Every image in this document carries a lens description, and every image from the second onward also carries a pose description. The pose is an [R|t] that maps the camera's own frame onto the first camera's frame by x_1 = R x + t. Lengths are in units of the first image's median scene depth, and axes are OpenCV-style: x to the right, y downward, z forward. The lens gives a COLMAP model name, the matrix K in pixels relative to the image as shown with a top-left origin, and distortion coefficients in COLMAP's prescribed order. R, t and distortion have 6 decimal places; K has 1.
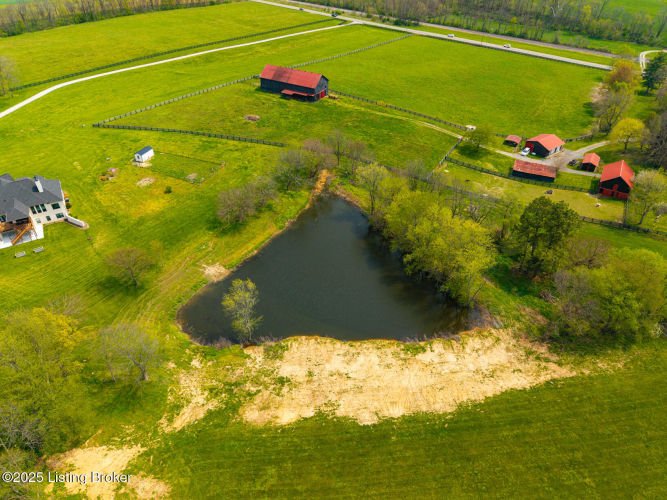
lens RADIAL K [[449.4, 0, 333.5], [0, 449.4, 250.0], [0, 0, 1]] dist [0.004633, -0.003858]
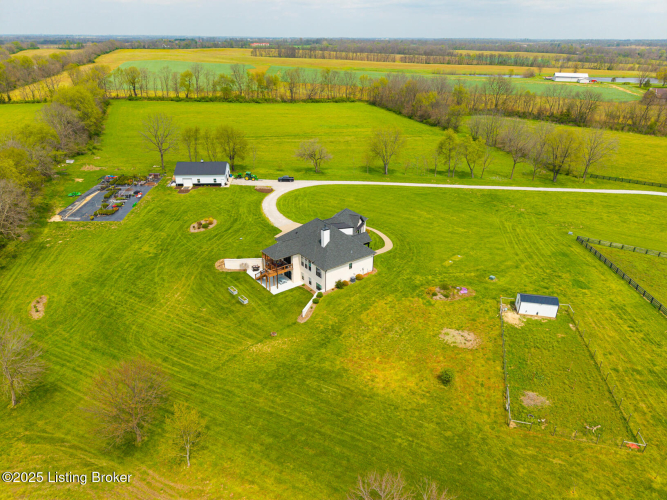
lens RADIAL K [[446.6, 0, 333.5], [0, 446.6, 250.0], [0, 0, 1]] dist [0.048292, -0.064199]
pose [[0.136807, 0.413110, -0.900347, -0.029905], [-0.621910, 0.743268, 0.246538, -0.264938], [0.771046, 0.526206, 0.358602, 0.676167]]
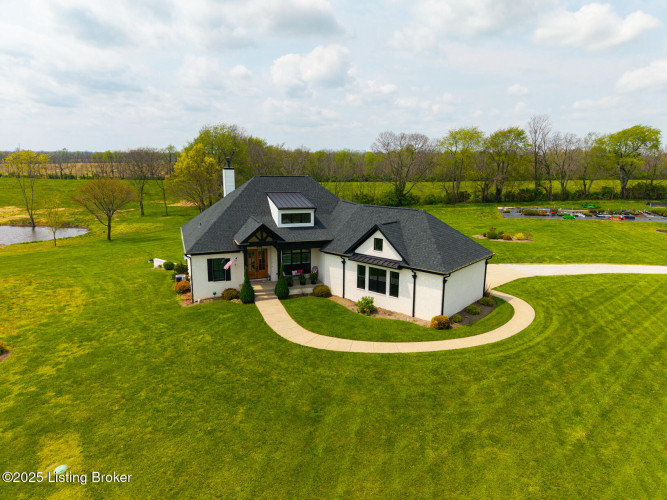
lens RADIAL K [[449.4, 0, 333.5], [0, 449.4, 250.0], [0, 0, 1]] dist [0.004633, -0.003858]
pose [[-0.985600, -0.057840, 0.158896, -0.687673], [0.085664, 0.639383, 0.764102, -0.319418], [-0.145791, 0.766710, -0.625220, 1.078396]]
